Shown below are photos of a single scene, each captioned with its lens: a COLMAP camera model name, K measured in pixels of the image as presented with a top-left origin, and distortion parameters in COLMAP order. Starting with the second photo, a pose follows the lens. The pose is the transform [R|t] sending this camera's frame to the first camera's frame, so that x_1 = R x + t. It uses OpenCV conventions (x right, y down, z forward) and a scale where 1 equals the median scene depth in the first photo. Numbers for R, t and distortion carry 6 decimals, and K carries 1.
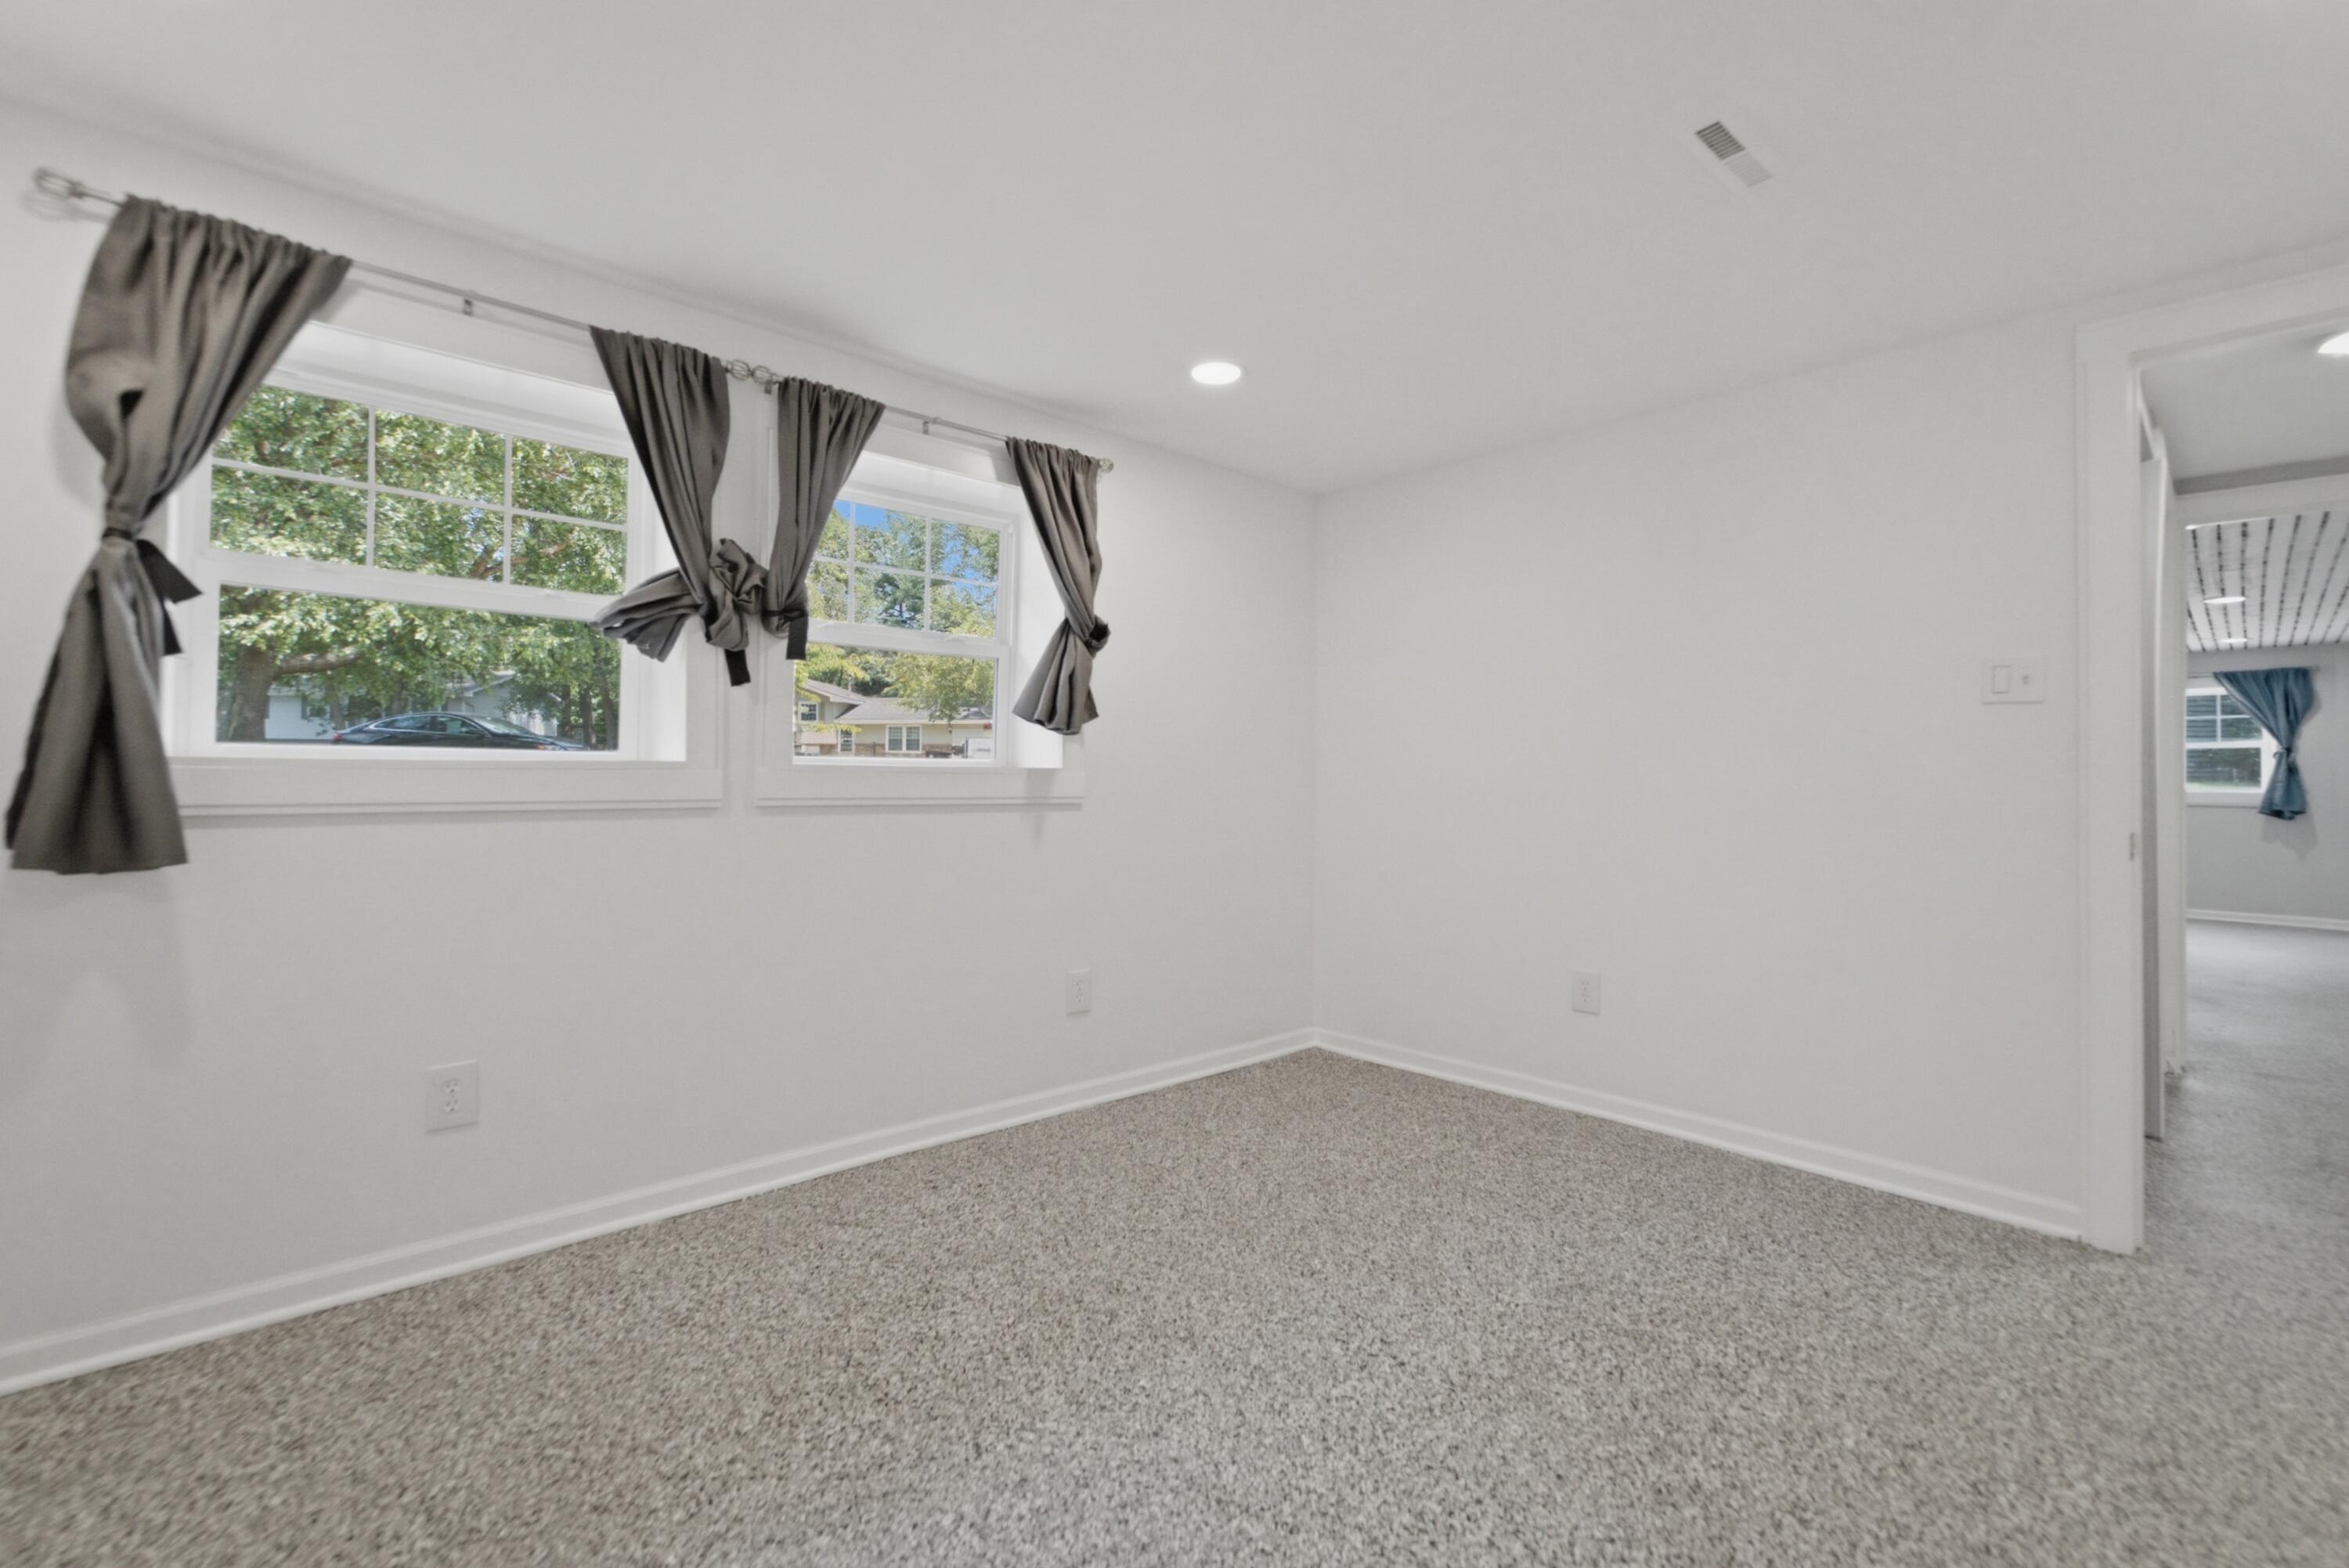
lens RADIAL K [[1001.1, 0, 1174.5], [0, 1001.1, 784.0], [0, 0, 1]] dist [-0.059440, 0.017382]
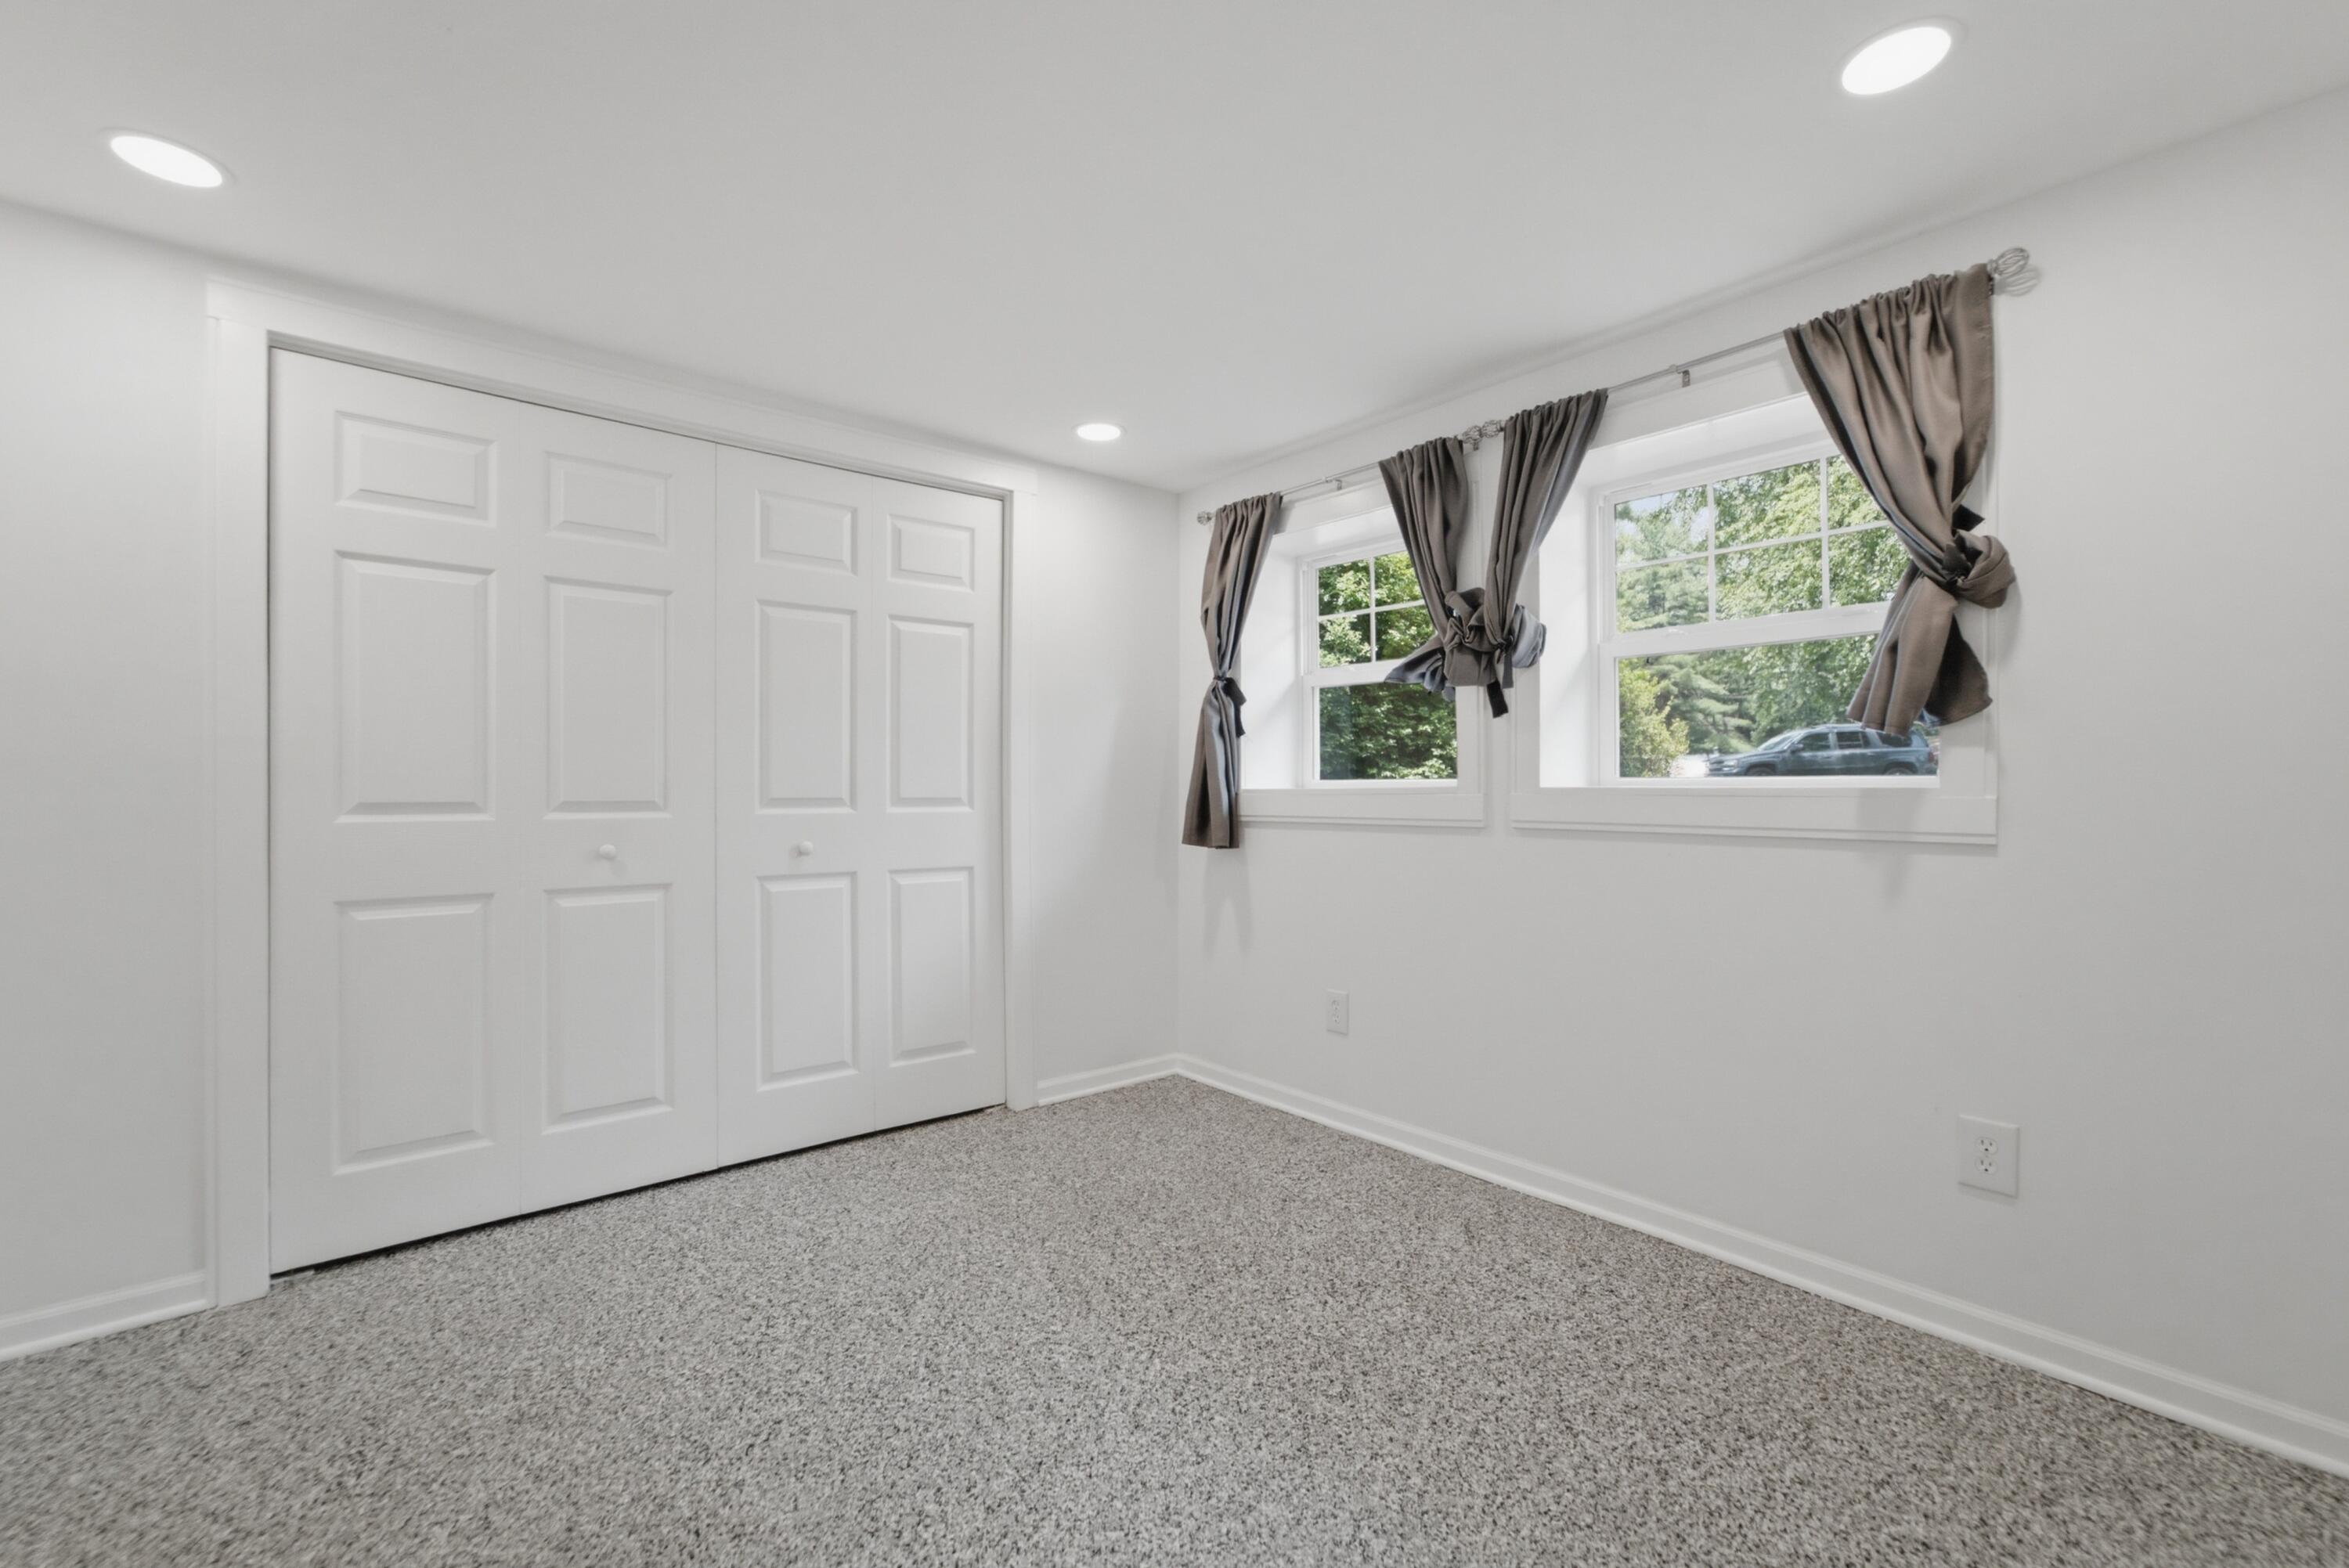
lens RADIAL K [[971.0, 0, 1185.5], [0, 971.0, 797.0], [0, 0, 1]] dist [-0.001263, 0.000379]
pose [[-0.044306, 0.007544, -0.998990, 0.756620], [-0.002099, 0.999969, 0.007645, -0.020482], [0.999016, 0.002436, -0.044289, 0.807170]]
